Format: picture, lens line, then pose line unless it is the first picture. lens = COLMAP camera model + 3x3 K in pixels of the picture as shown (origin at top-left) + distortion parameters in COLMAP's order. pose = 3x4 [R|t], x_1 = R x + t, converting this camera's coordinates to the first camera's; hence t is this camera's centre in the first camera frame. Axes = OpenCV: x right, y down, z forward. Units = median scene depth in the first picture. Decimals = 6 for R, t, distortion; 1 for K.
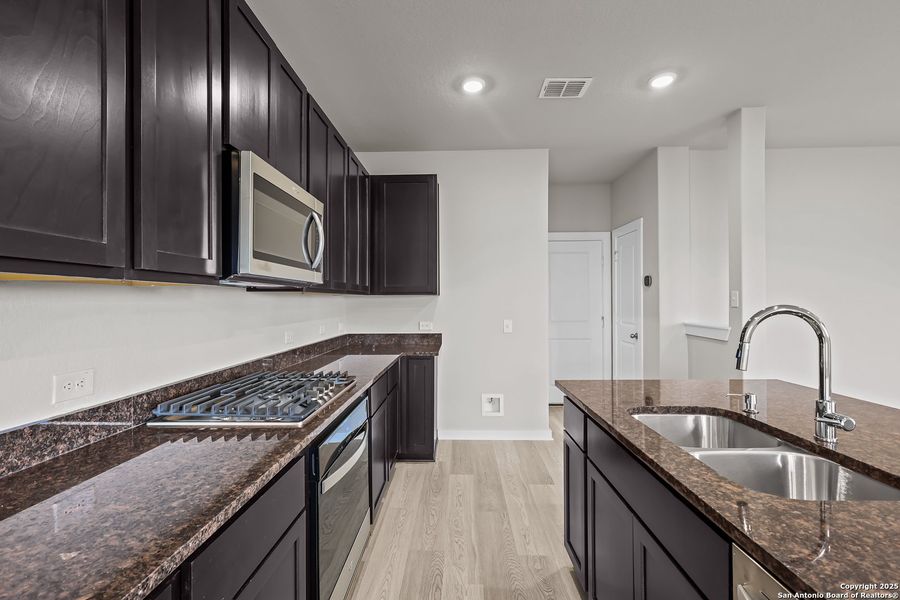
lens RADIAL K [[413.4, 0, 445.5], [0, 413.4, 299.7], [0, 0, 1]] dist [-0.001279, 0.000558]
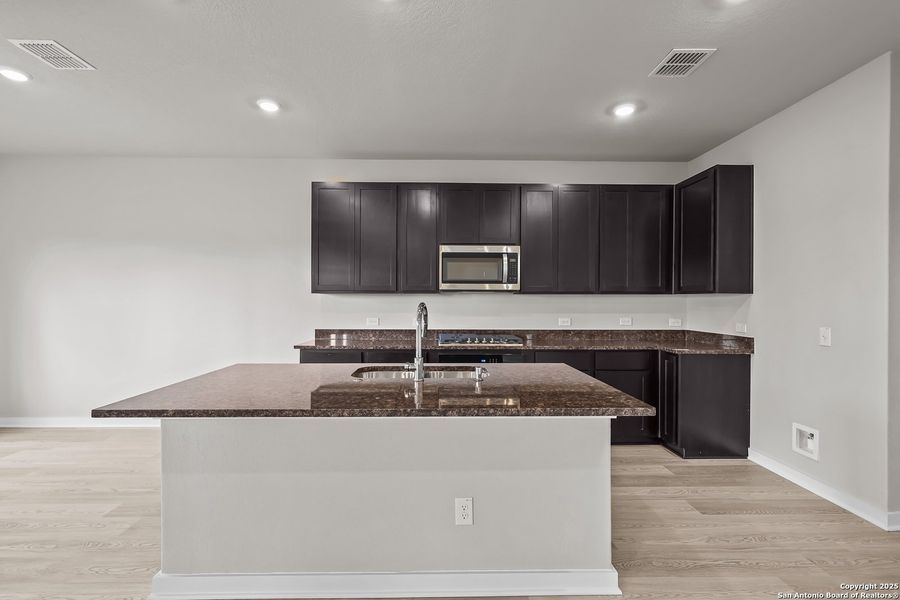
lens RADIAL K [[413.4, 0, 445.5], [0, 413.4, 299.7], [0, 0, 1]] dist [-0.001279, 0.000558]
pose [[0.053910, 0.005304, -0.998532, 0.952722], [-0.000449, 0.999986, 0.005288, -0.002560], [0.998546, 0.000163, 0.053912, 0.366346]]
